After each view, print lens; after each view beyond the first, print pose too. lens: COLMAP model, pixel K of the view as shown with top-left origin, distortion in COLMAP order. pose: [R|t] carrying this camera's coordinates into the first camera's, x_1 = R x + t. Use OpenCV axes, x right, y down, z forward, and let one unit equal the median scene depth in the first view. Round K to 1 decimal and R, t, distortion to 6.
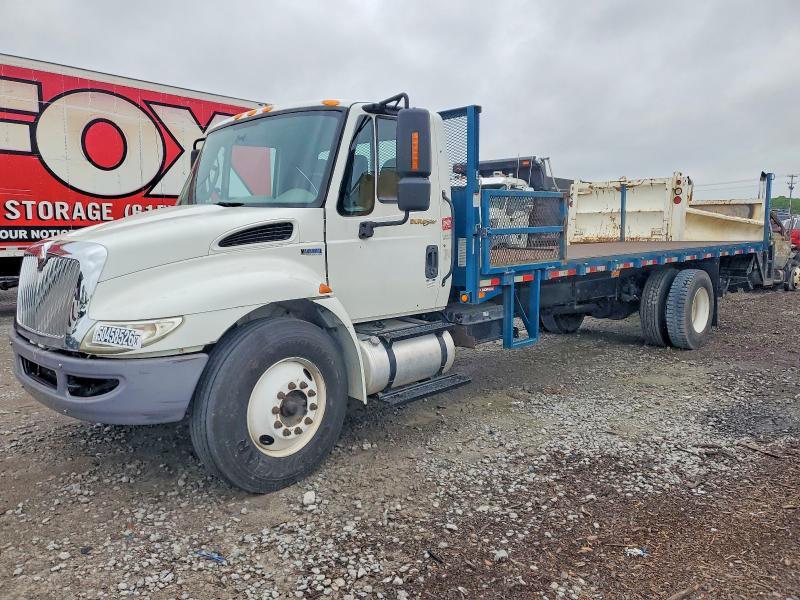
lens RADIAL K [[554.4, 0, 400.0], [0, 554.4, 300.0], [0, 0, 1]] dist [-0.005679, -0.038044]
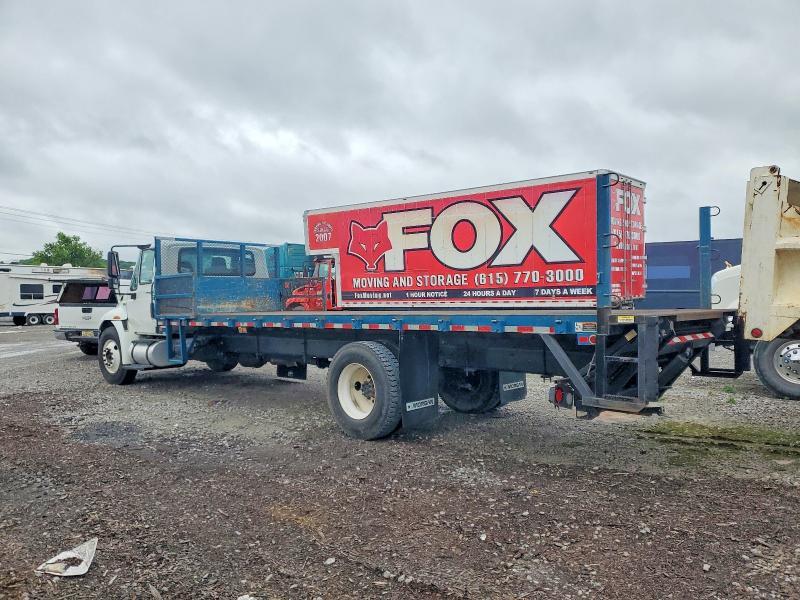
lens RADIAL K [[537.4, 0, 400.0], [0, 537.4, 300.0], [0, 0, 1]] dist [0.040489, -0.033917]
pose [[0.109409, 0.008792, -0.993958, 0.960500], [-0.101661, 0.994816, -0.002391, -0.086643], [0.988785, 0.101308, 0.109735, 0.701437]]
